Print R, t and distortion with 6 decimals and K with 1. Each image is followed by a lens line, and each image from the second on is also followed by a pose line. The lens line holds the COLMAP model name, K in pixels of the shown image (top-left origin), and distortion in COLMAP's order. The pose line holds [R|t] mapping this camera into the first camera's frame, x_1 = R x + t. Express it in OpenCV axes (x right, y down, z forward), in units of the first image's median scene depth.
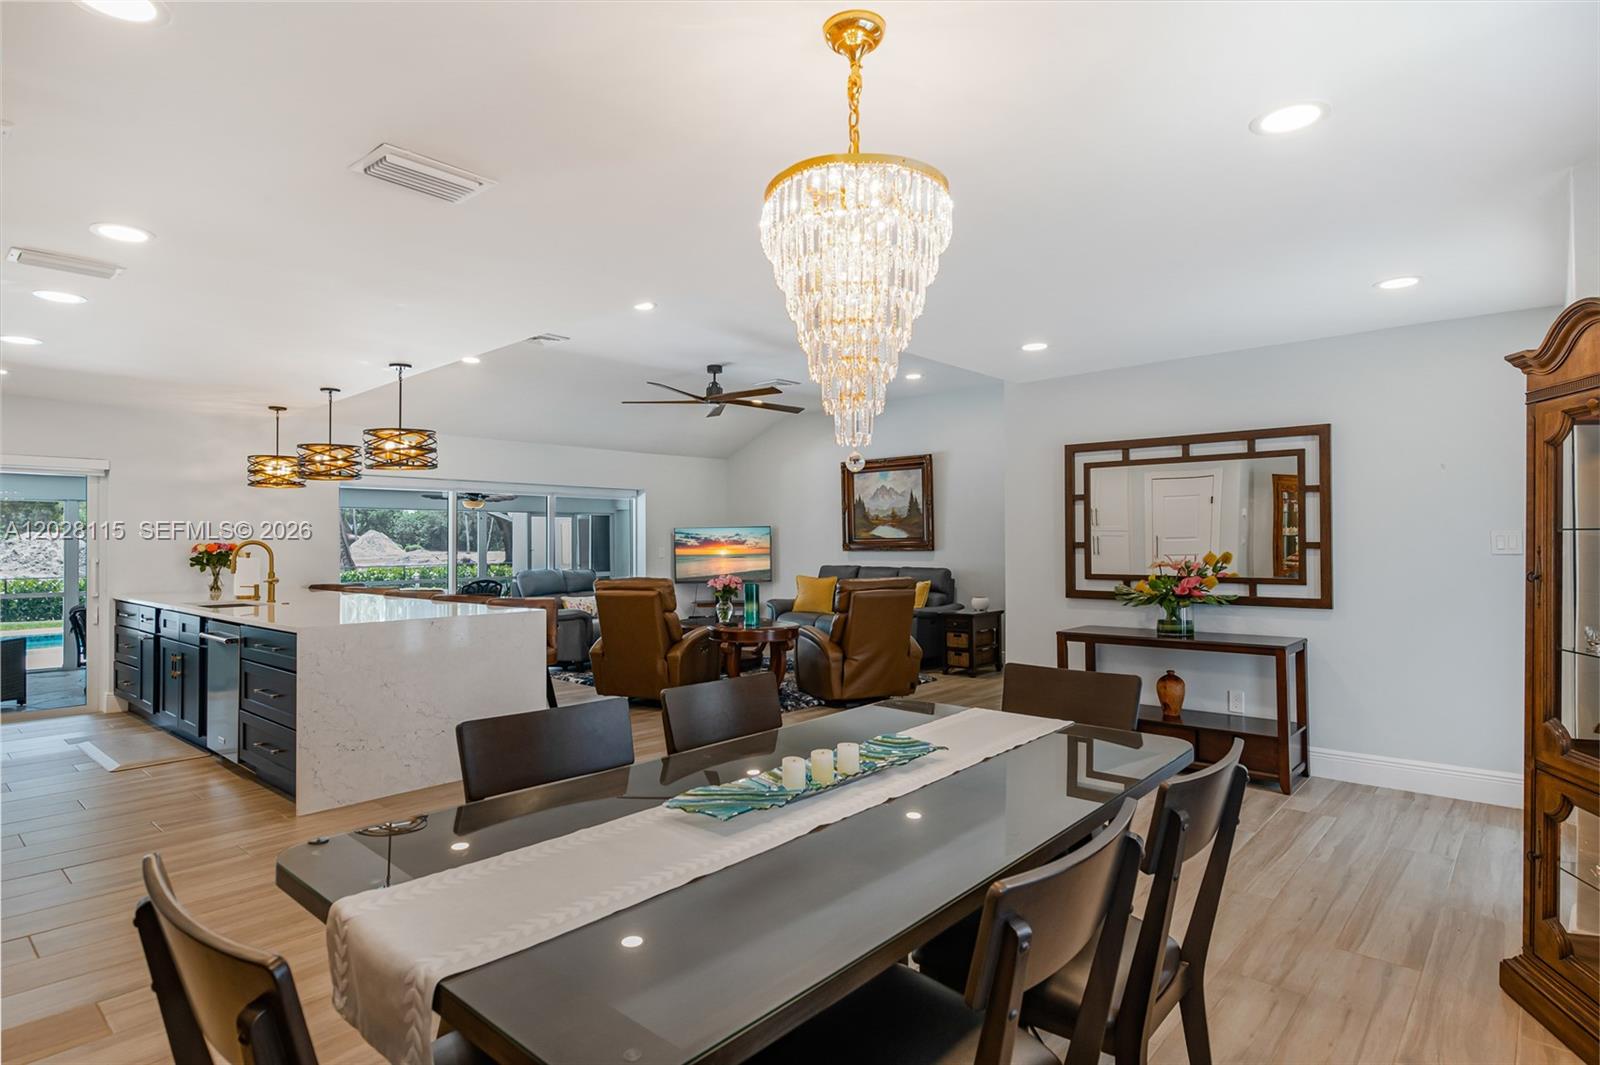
lens RADIAL K [[848.1, 0, 808.8], [0, 848.1, 533.7], [0, 0, 1]] dist [-0.001704, -0.002916]
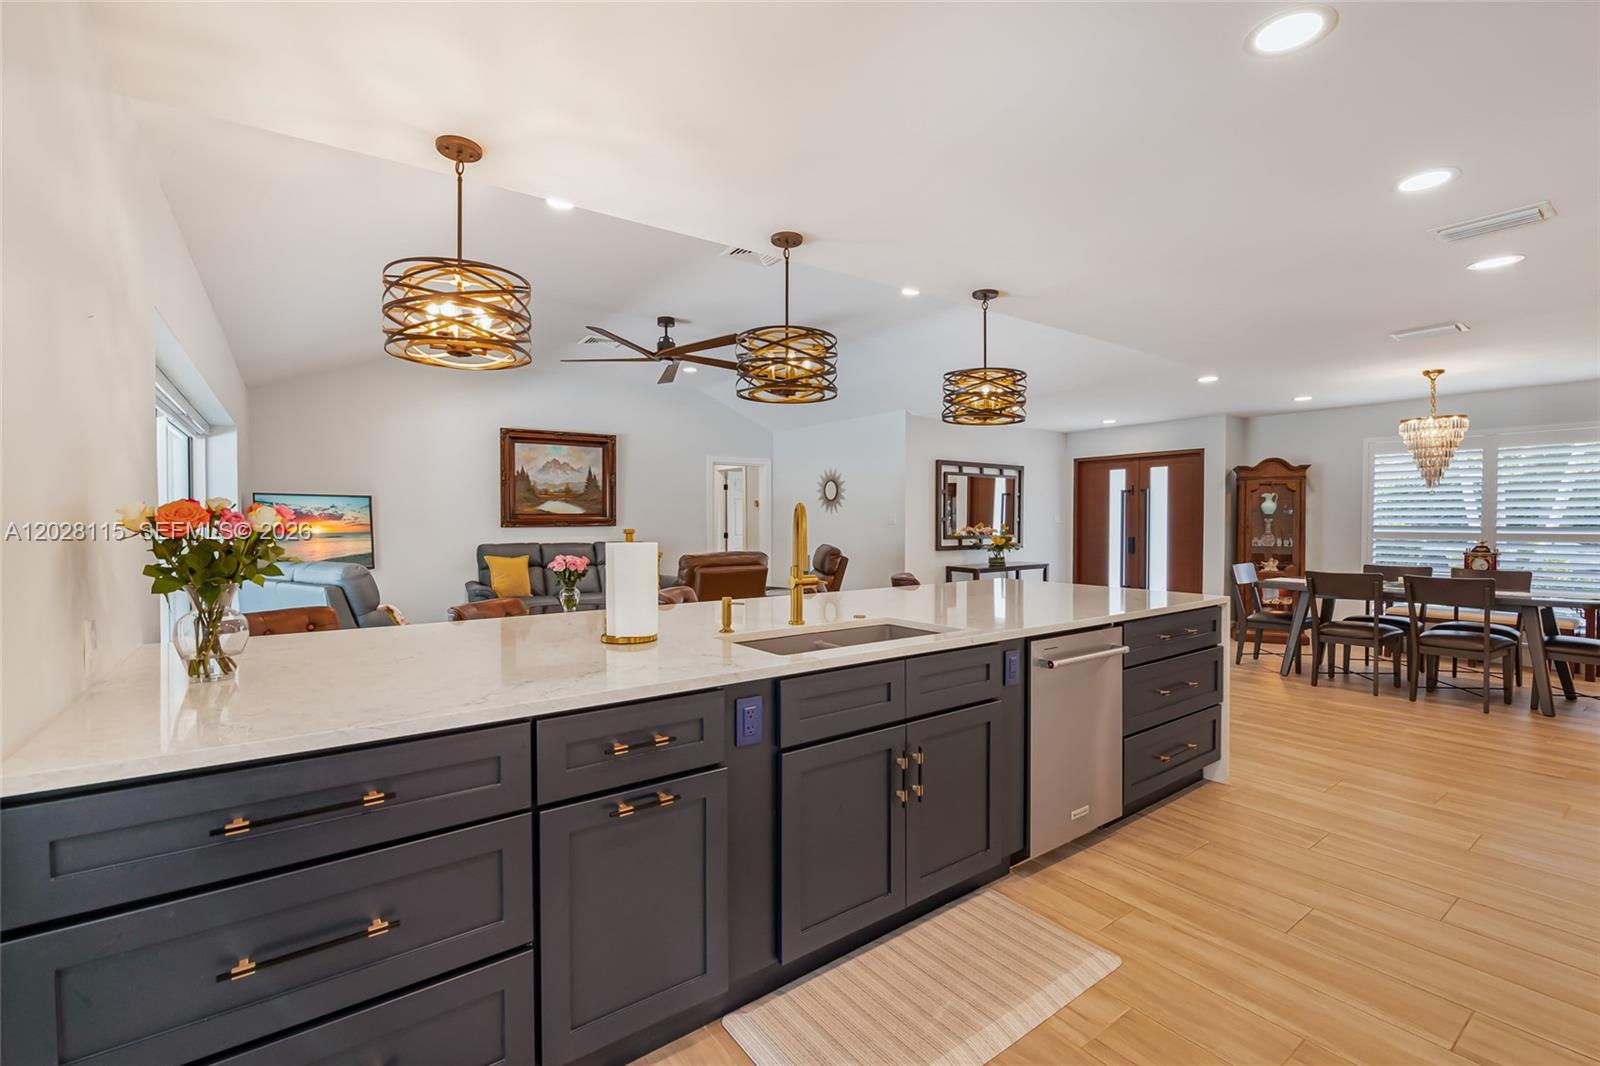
lens RADIAL K [[705.8, 0, 804.4], [0, 705.8, 525.2], [0, 0, 1]] dist [-0.002381, 0.000115]
pose [[0.216559, -0.004875, 0.976257, -0.737352], [-0.009949, 0.999925, 0.007200, 0.011488], [-0.976219, -0.011272, 0.216494, 0.633817]]
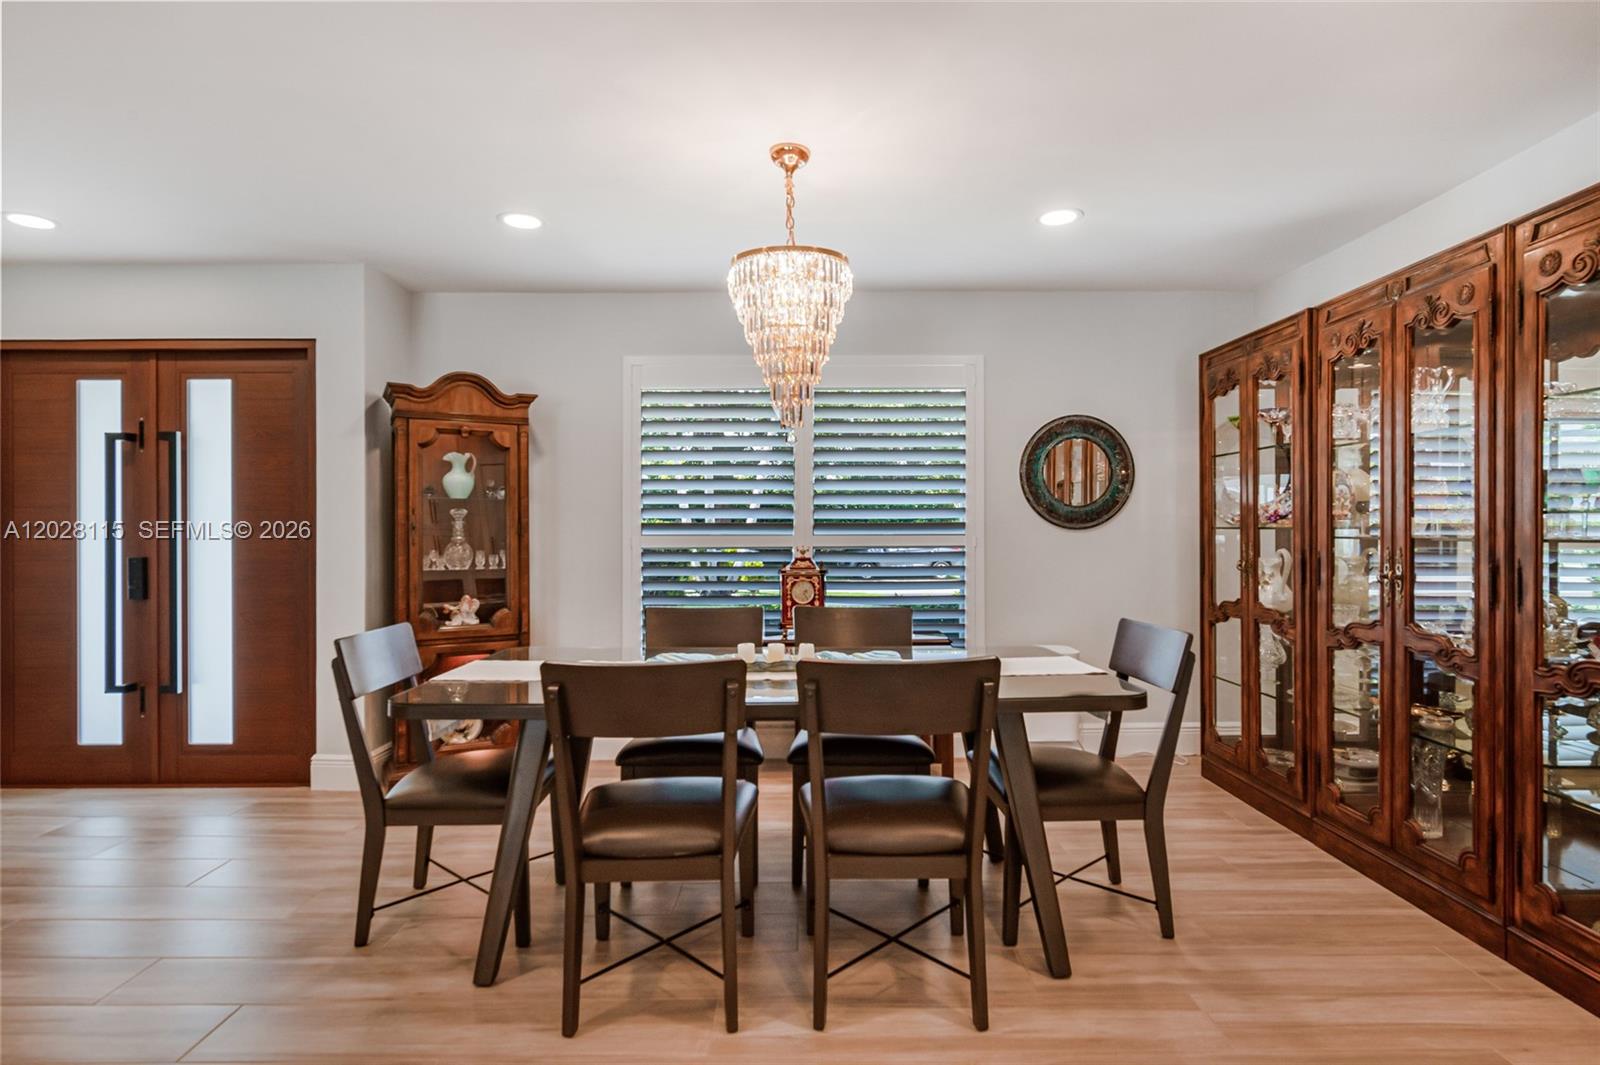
lens RADIAL K [[848.1, 0, 808.6], [0, 848.1, 539.5], [0, 0, 1]] dist [-0.001704, -0.002916]
pose [[-0.665229, -0.005142, 0.746622, -0.235525], [-0.002953, 0.999987, 0.004256, 0.018465], [-0.746634, 0.000627, -0.665235, 0.426970]]
